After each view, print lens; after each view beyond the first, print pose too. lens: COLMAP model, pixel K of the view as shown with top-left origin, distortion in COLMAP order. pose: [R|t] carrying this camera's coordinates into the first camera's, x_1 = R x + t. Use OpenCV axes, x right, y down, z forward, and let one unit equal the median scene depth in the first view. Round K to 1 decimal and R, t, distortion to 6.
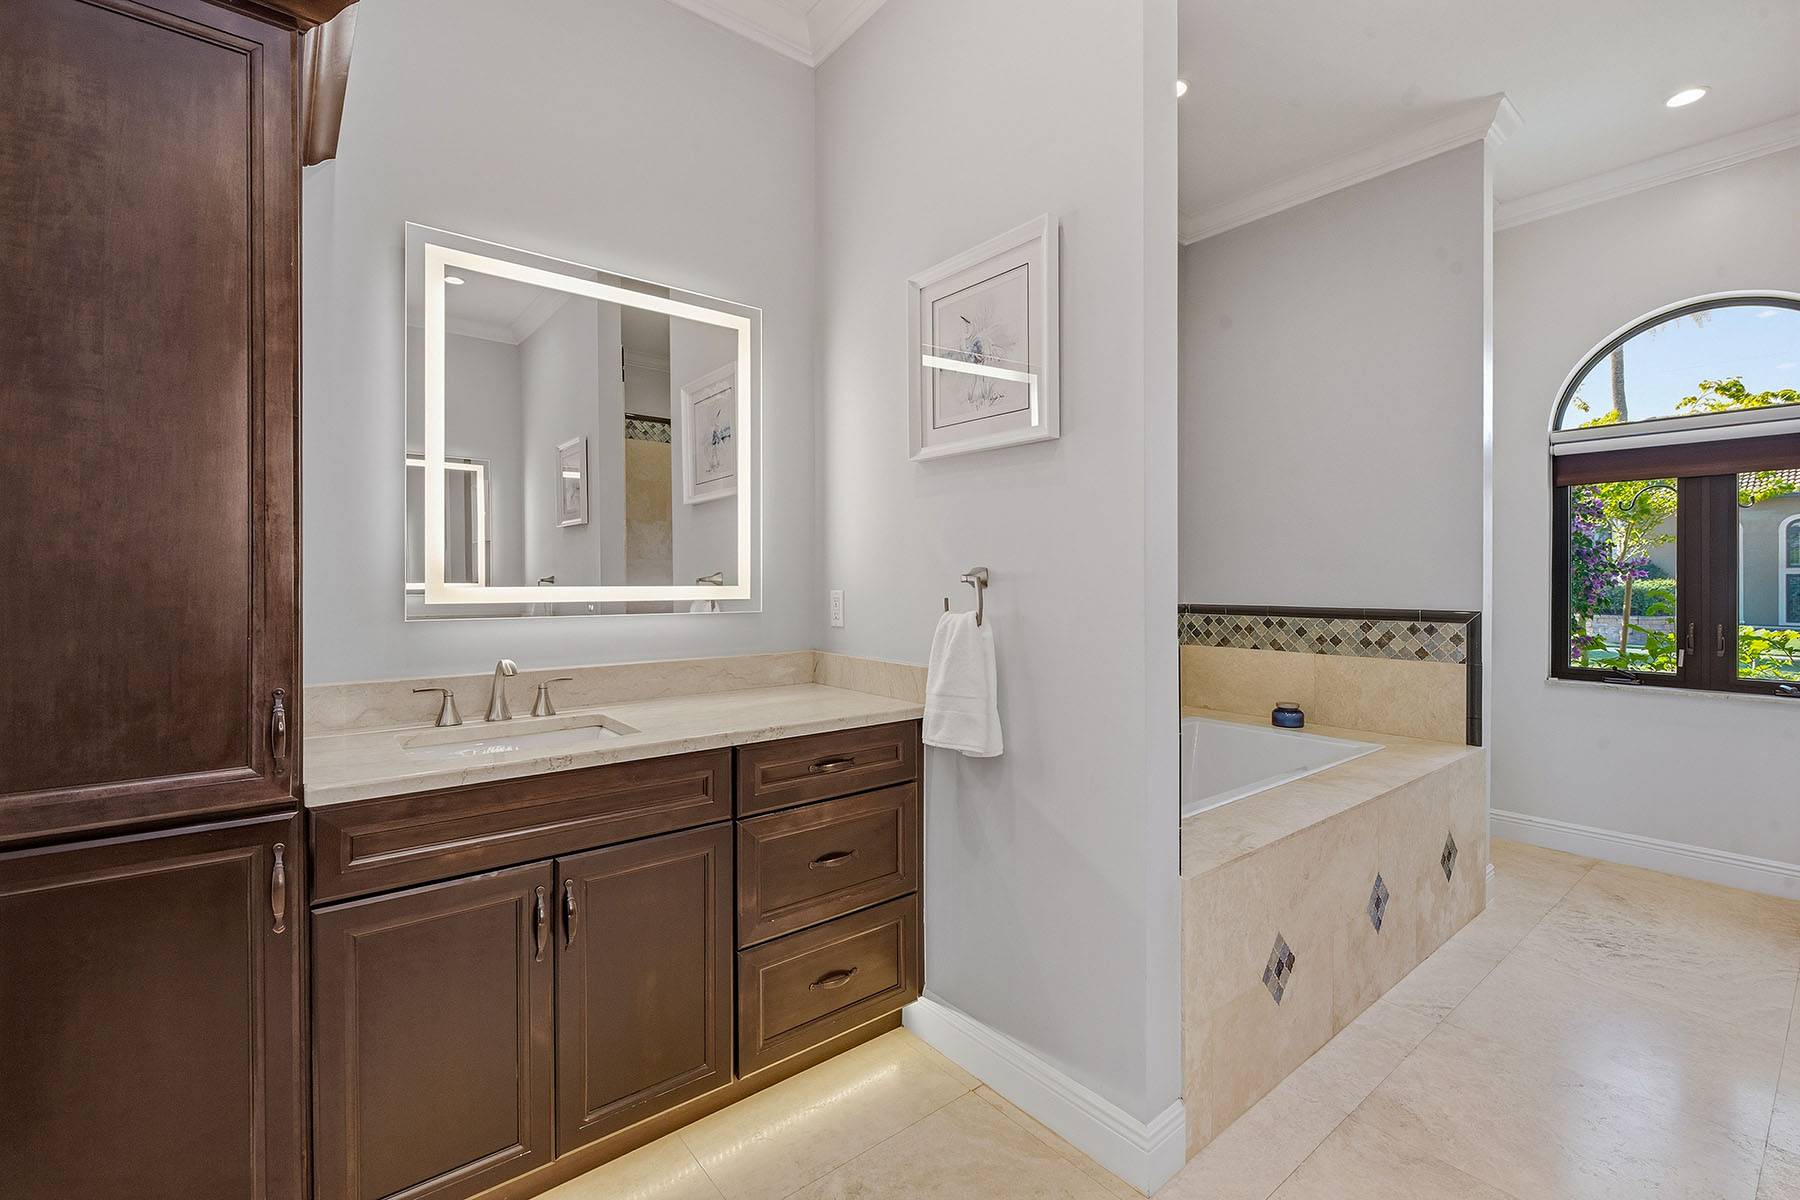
lens RADIAL K [[792.7, 0, 899.2], [0, 792.7, 585.5], [0, 0, 1]] dist [-0.011196, -0.000307]
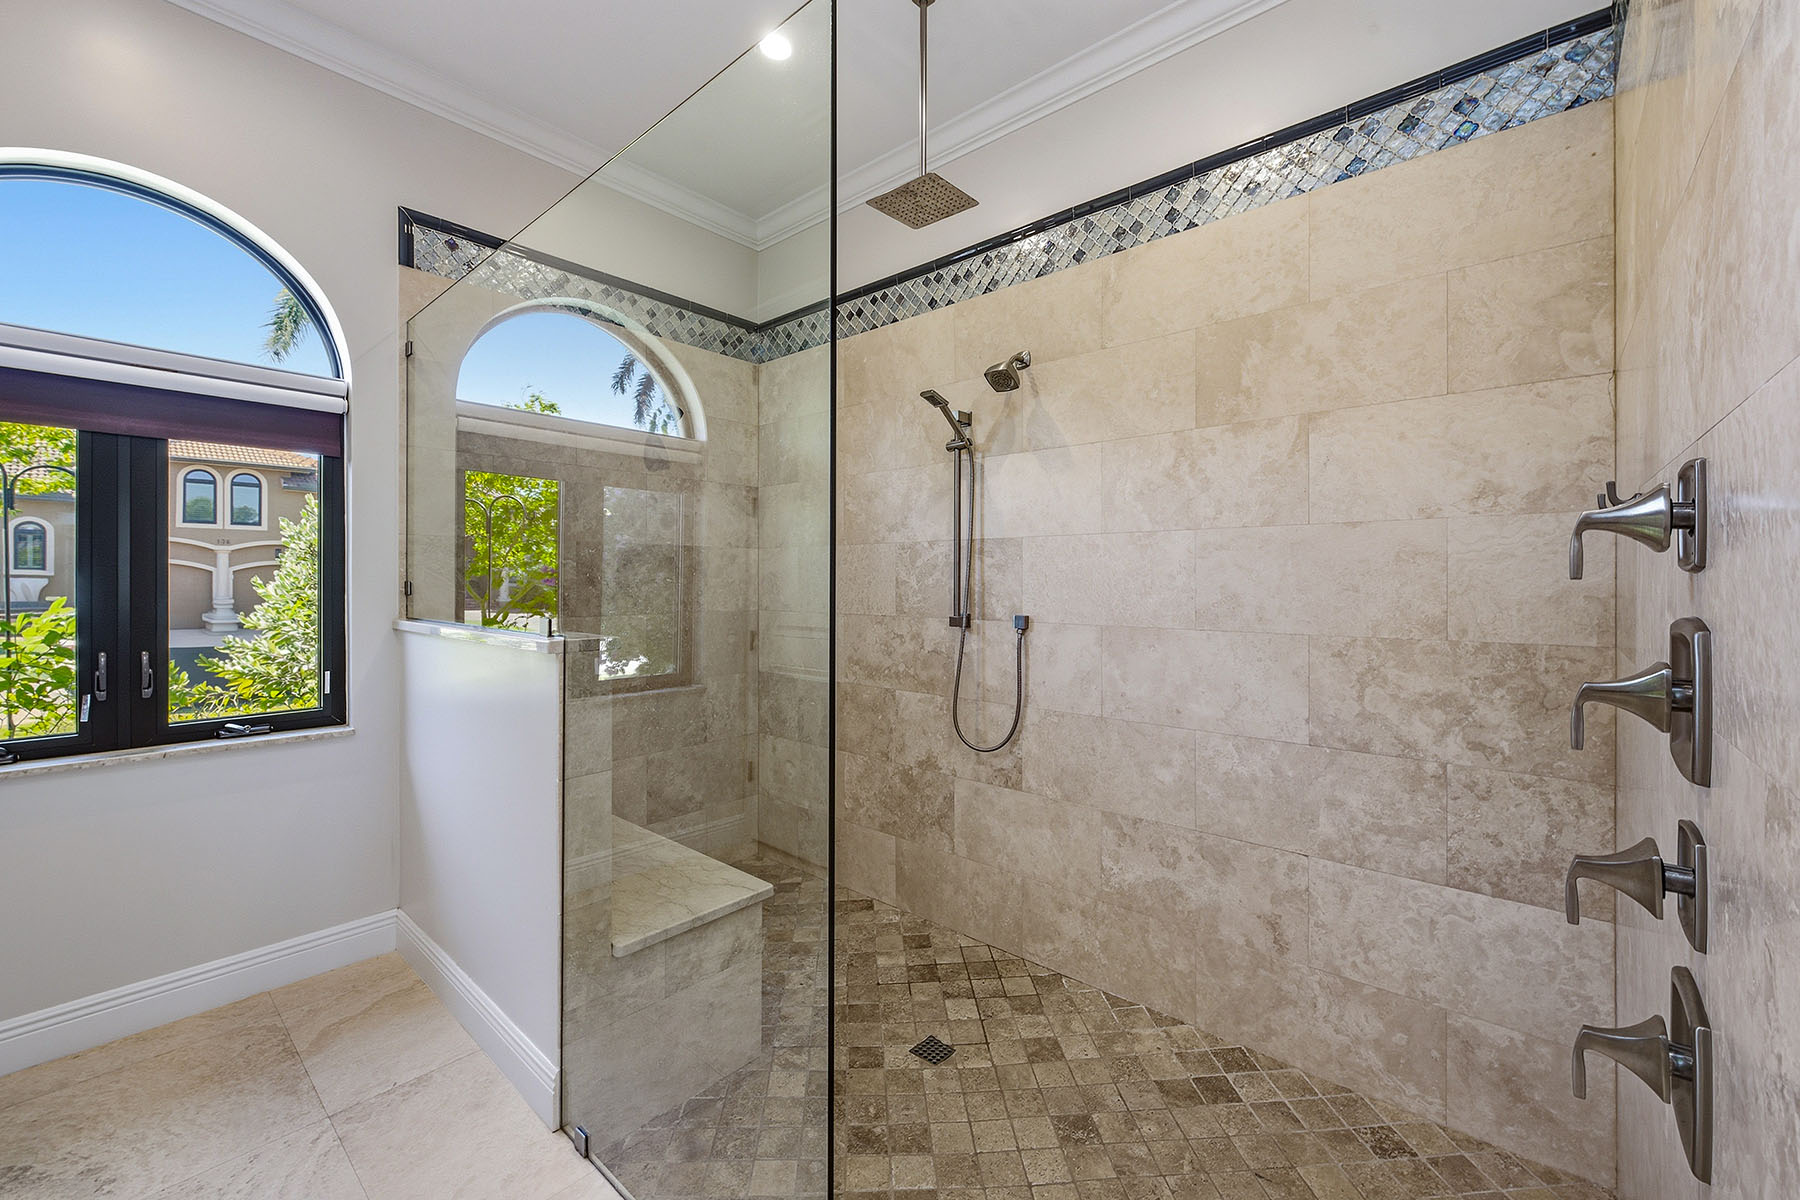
lens RADIAL K [[728.7, 0, 844.4], [0, 728.7, 576.0], [0, 0, 1]] dist [0.003008, -0.000818]
pose [[-0.154300, 0.004882, 0.988012, 0.329060], [0.008402, 0.999958, -0.003629, -0.009967], [-0.987988, 0.007742, -0.154334, 0.512577]]
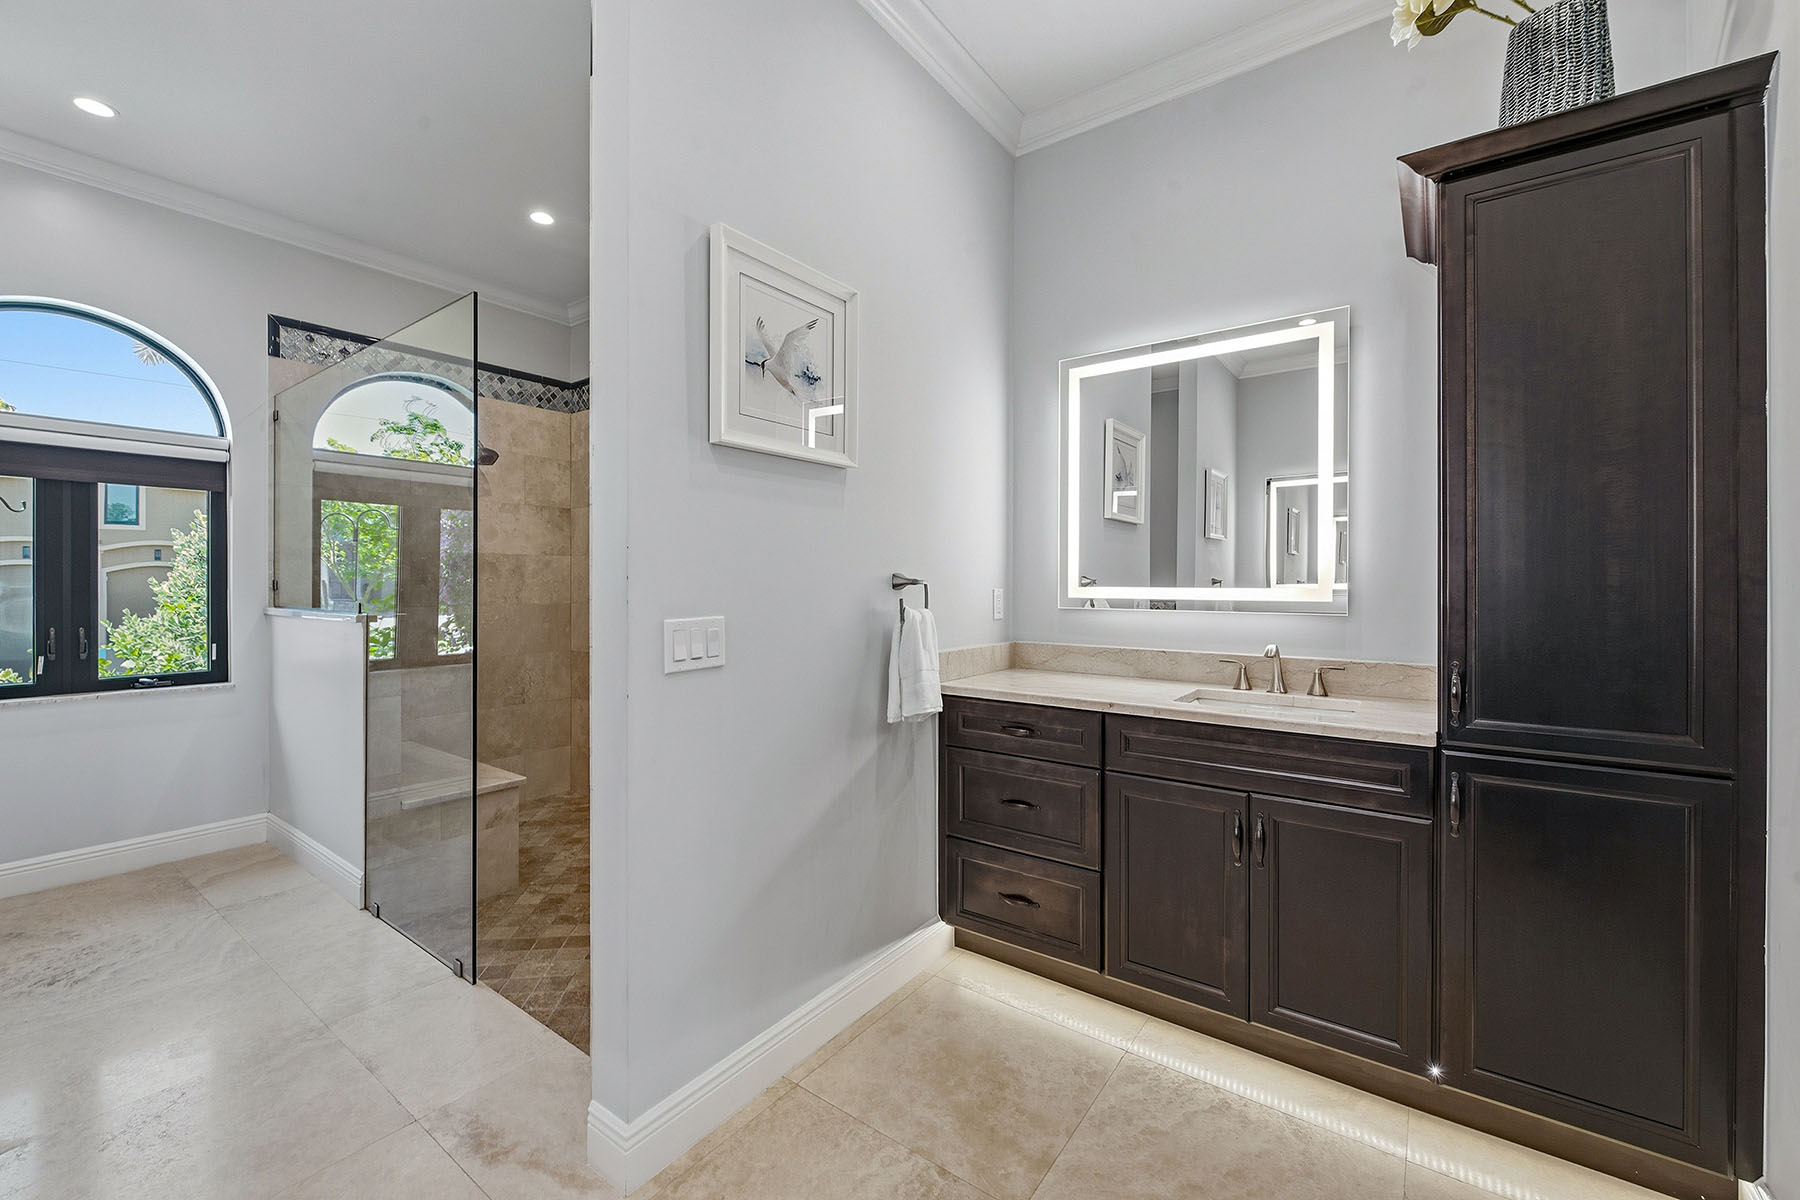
lens RADIAL K [[773.4, 0, 886.1], [0, 773.4, 577.6], [0, 0, 1]] dist [-0.004008, -0.001553]
pose [[-0.252736, 0.005702, 0.967519, -0.198967], [0.009388, 0.999950, -0.003441, -0.002104], [-0.967490, 0.008213, -0.252777, 0.249352]]
